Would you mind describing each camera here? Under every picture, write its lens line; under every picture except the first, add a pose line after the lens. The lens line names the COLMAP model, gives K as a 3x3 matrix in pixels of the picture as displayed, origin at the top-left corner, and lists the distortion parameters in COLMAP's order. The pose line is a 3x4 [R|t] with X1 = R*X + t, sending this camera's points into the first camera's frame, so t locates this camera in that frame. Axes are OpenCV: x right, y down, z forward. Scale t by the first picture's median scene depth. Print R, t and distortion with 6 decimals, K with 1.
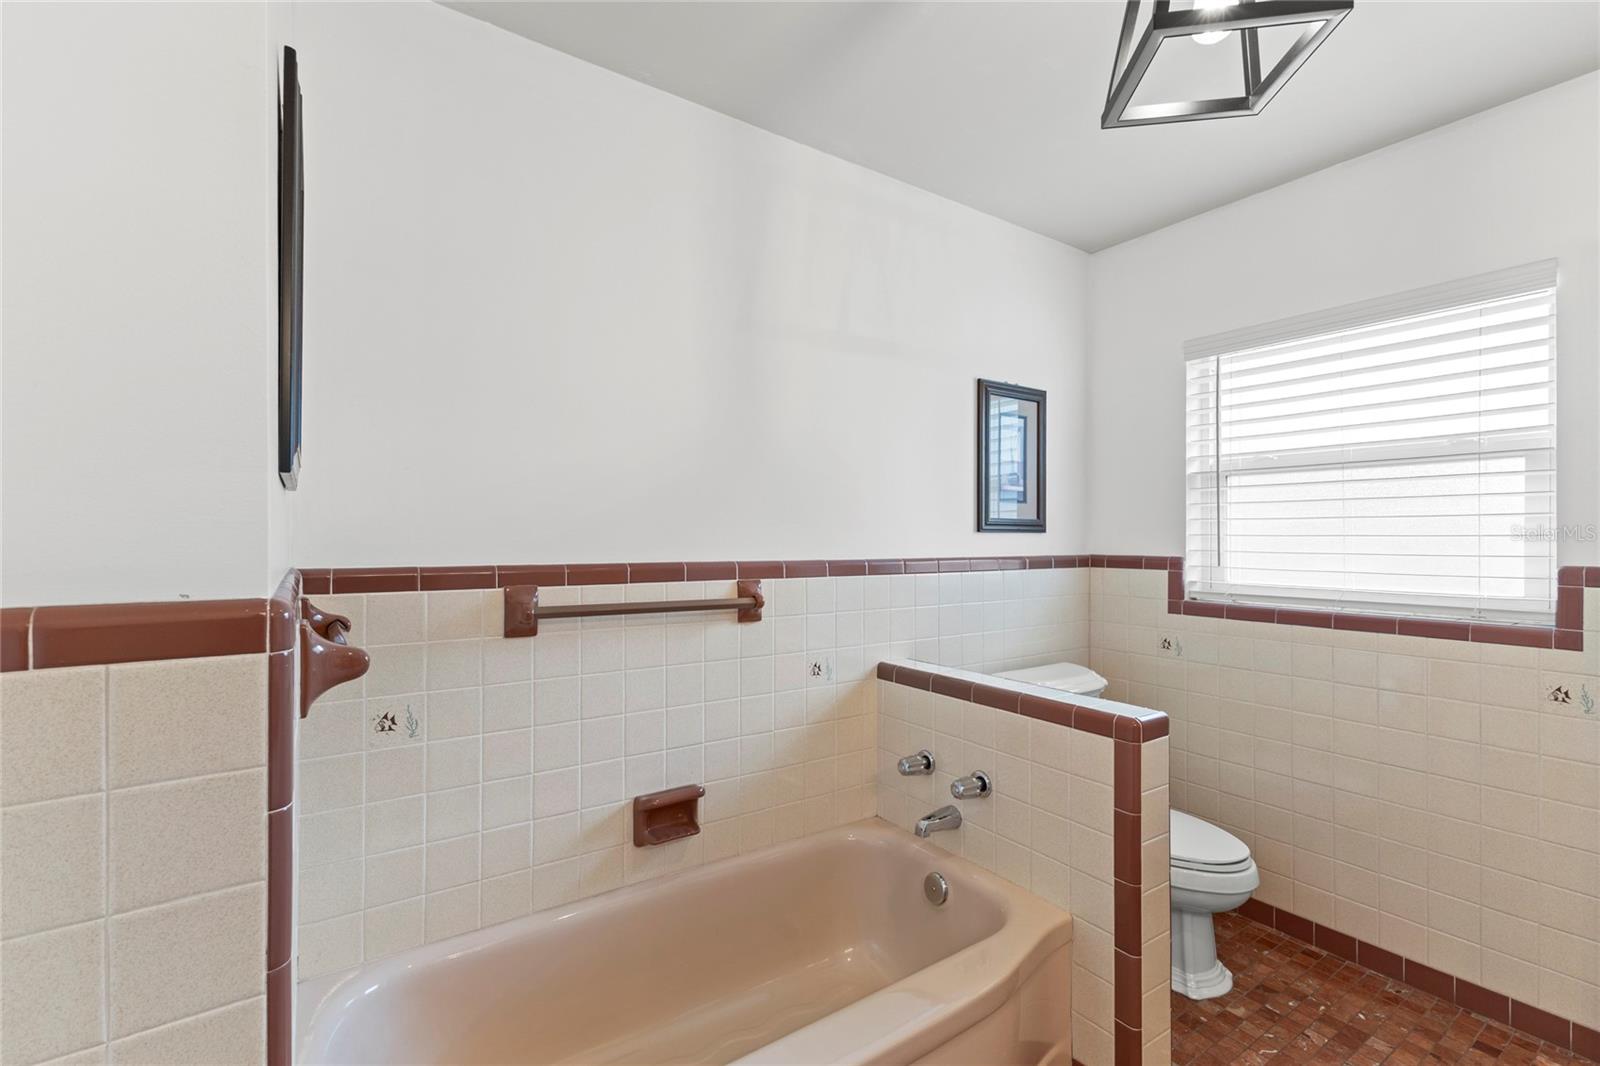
lens RADIAL K [[696.3, 0, 796.6], [0, 696.3, 536.6], [0, 0, 1]] dist [0.018330, -0.004050]
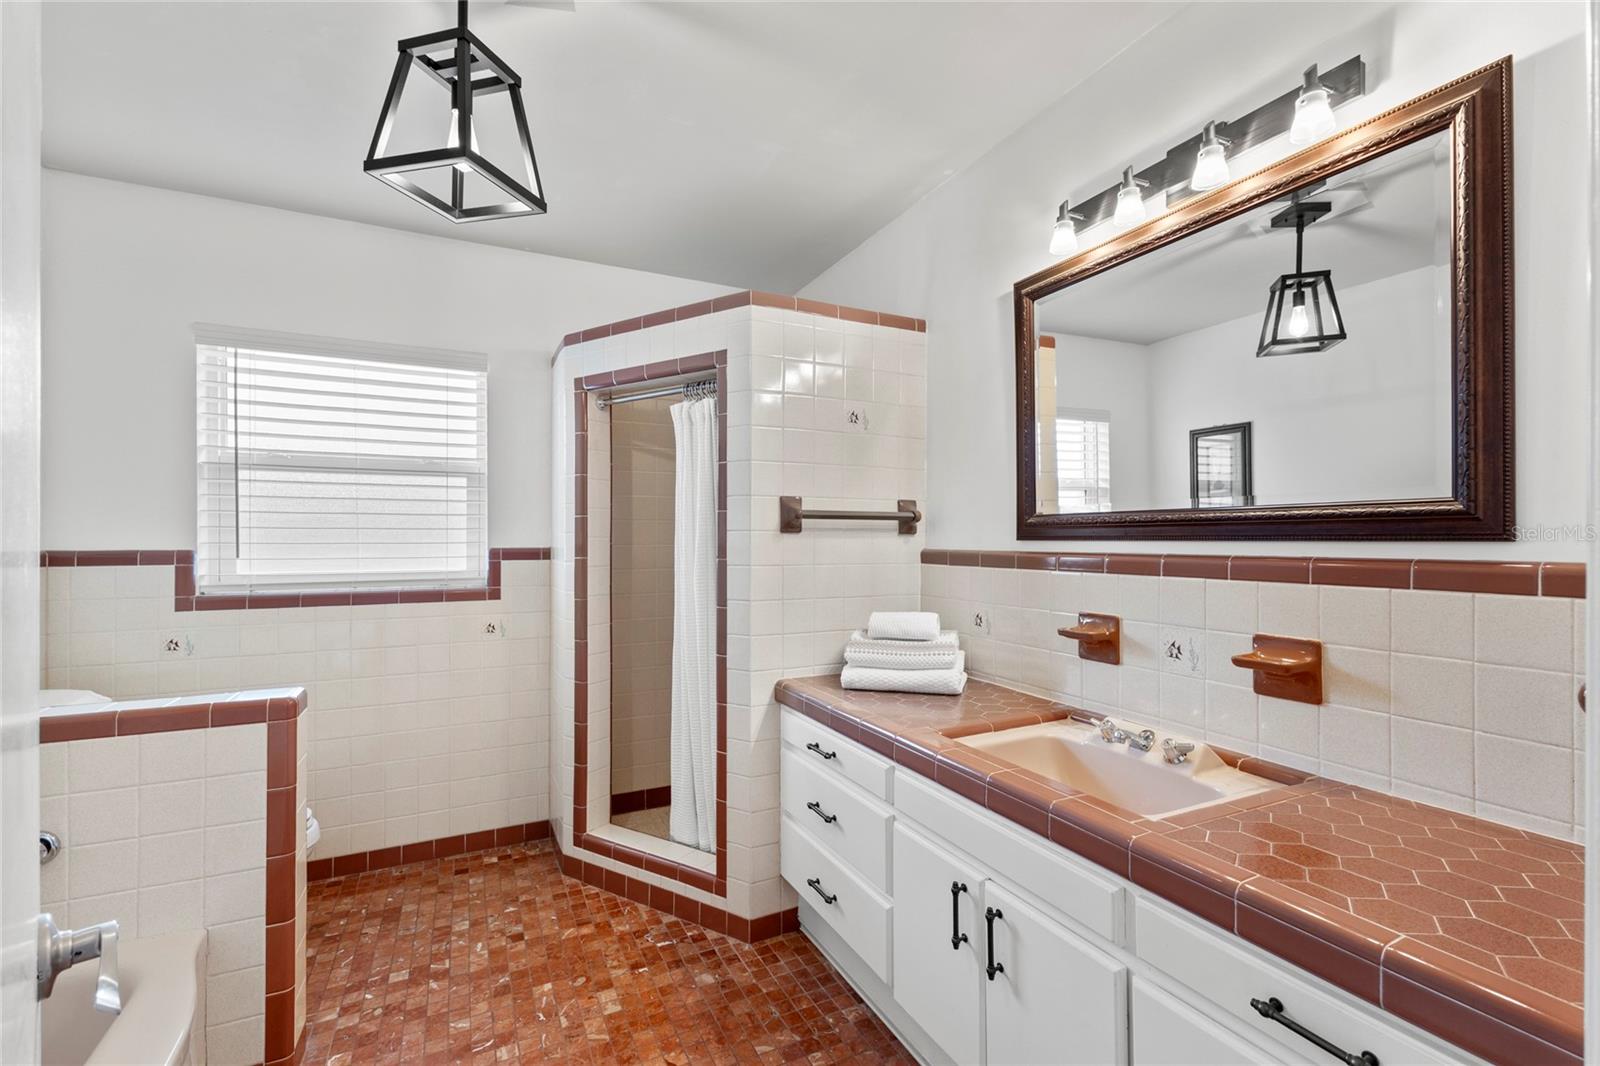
lens RADIAL K [[696.3, 0, 798.5], [0, 696.3, 533.3], [0, 0, 1]] dist [0.018330, -0.004050]
pose [[0.160603, 0.003528, 0.987013, -0.331337], [-0.000861, 0.999994, -0.003434, 0.011504], [-0.987019, -0.000299, 0.160605, 0.052718]]
